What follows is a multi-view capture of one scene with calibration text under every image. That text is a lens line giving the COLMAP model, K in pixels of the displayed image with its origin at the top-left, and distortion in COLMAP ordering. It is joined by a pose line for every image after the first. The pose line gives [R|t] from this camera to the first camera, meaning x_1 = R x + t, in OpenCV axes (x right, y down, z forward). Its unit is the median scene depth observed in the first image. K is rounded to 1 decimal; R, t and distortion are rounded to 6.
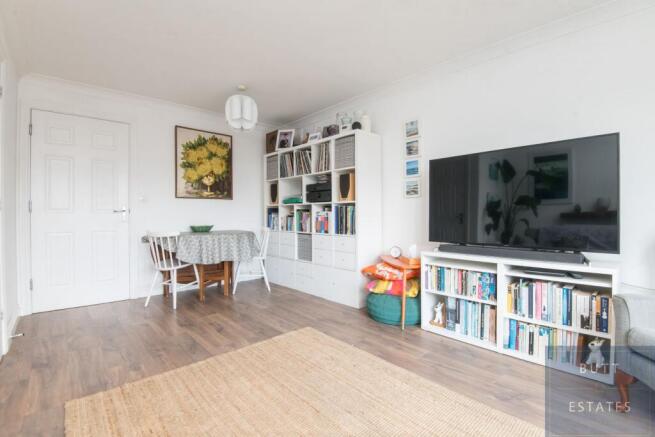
lens RADIAL K [[309.8, 0, 330.4], [0, 309.8, 215.1], [0, 0, 1]] dist [-0.013859, -0.001011]
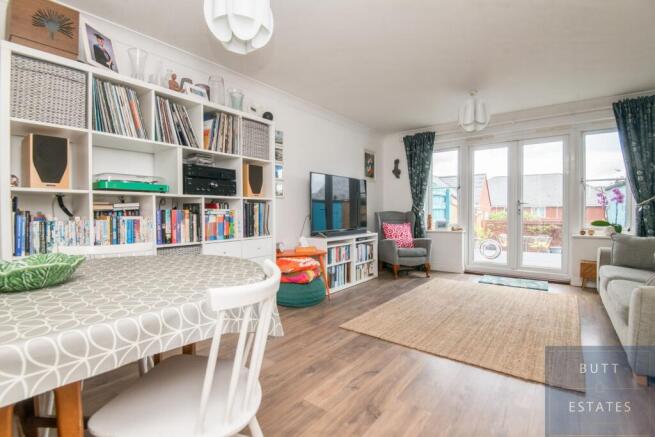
lens RADIAL K [[301.0, 0, 325.1], [0, 301.0, 215.5], [0, 0, 1]] dist [-0.026226, -0.000418]
pose [[-0.169170, -0.008412, 0.985551, -0.725163], [0.005994, 0.999936, 0.009564, -0.001757], [-0.985569, 0.007526, -0.169109, 0.867629]]
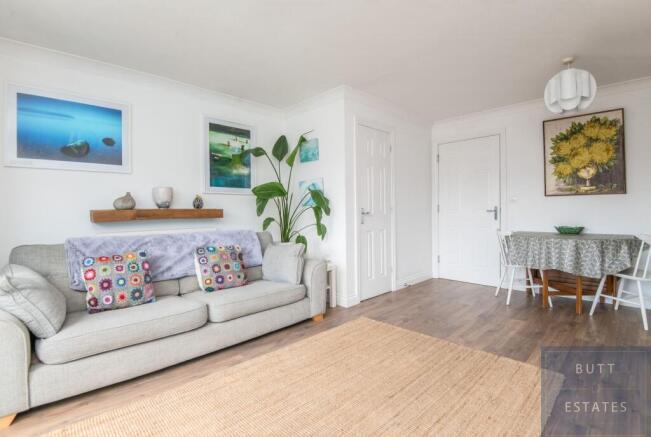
lens RADIAL K [[307.9, 0, 328.4], [0, 307.9, 215.1], [0, 0, 1]] dist [-0.013859, -0.001011]
pose [[0.046195, 0.021447, -0.998702, 0.440183], [0.012050, 0.999685, 0.022025, -0.027872], [0.998860, -0.013052, 0.045922, 0.297905]]
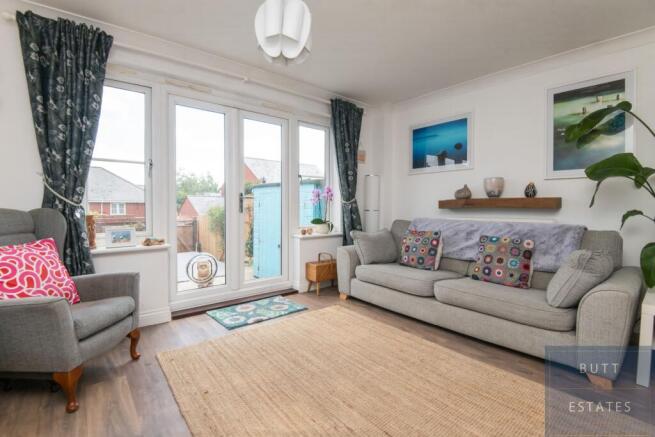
lens RADIAL K [[301.0, 0, 325.1], [0, 301.0, 215.5], [0, 0, 1]] dist [-0.026226, -0.000418]
pose [[-0.999138, -0.000583, 0.041519, 0.043358], [0.000521, 0.999647, 0.026565, -0.005385], [-0.041519, 0.026564, -0.998785, 0.756484]]
